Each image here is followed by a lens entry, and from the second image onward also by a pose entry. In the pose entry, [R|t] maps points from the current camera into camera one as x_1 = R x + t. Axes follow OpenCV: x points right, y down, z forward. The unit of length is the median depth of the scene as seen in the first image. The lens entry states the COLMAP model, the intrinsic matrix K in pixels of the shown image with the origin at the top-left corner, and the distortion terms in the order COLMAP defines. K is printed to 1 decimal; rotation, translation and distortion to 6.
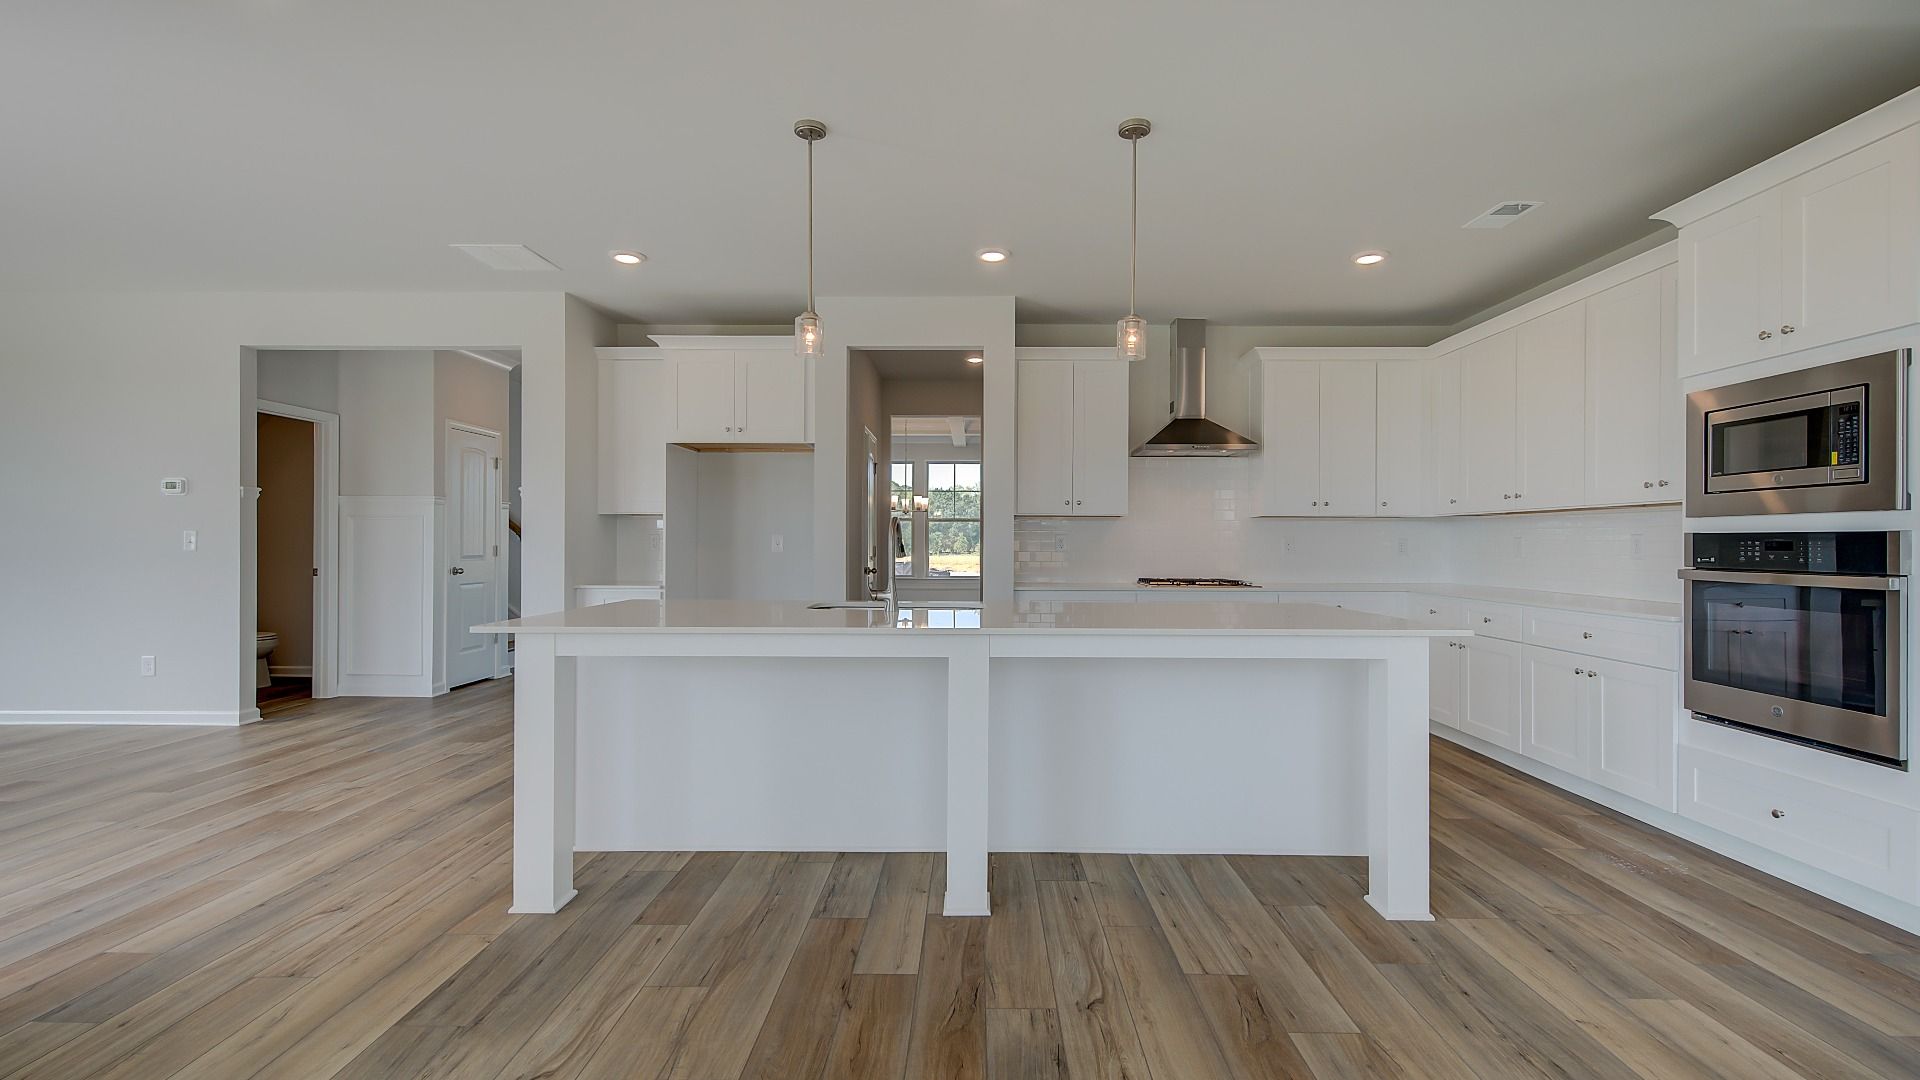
lens RADIAL K [[826.6, 0, 961.2], [0, 826.6, 538.8], [0, 0, 1]] dist [0.002338, 0.000256]
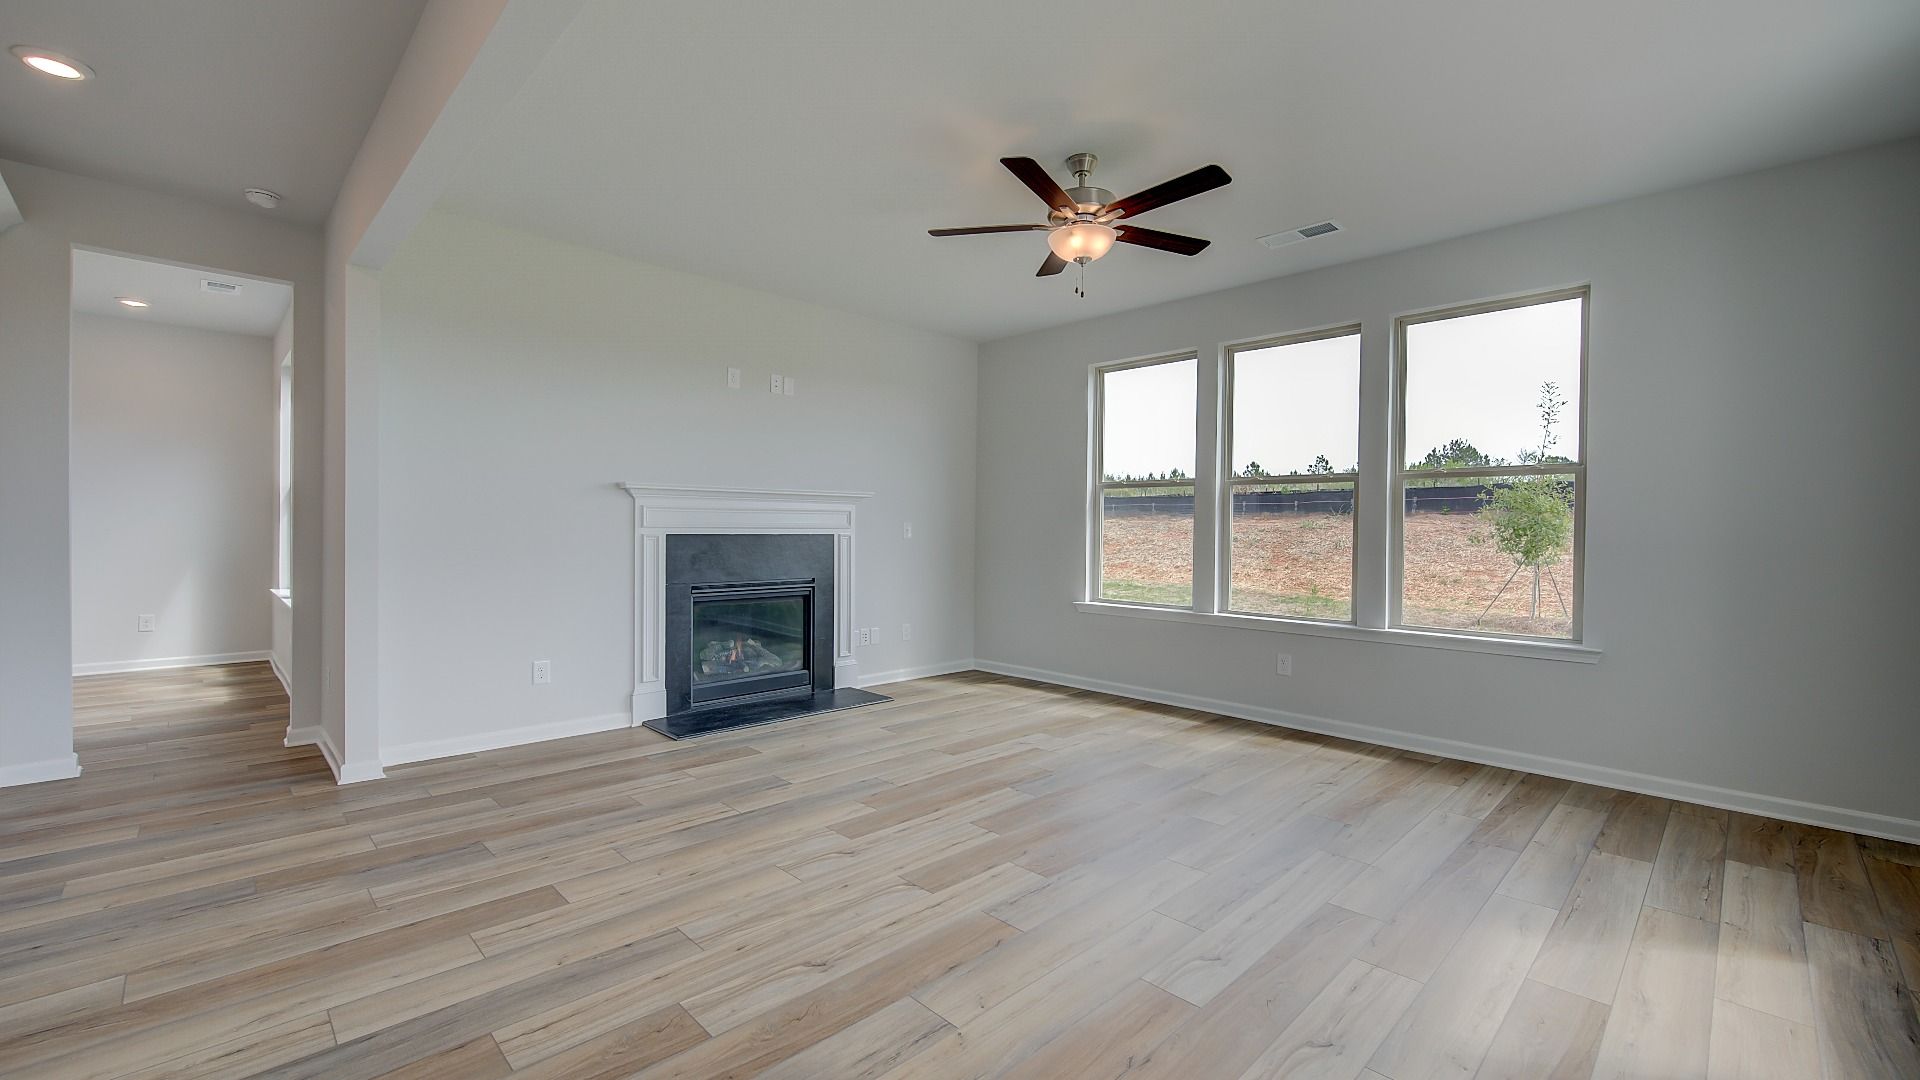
lens RADIAL K [[786.6, 0, 974.9], [0, 786.6, 539.8], [0, 0, 1]] dist [-0.001702, -0.000128]
pose [[-0.722997, -0.018830, 0.690594, -0.606676], [-0.016452, 0.999814, 0.010037, 0.001392], [-0.690655, -0.004105, -0.723173, 0.587555]]
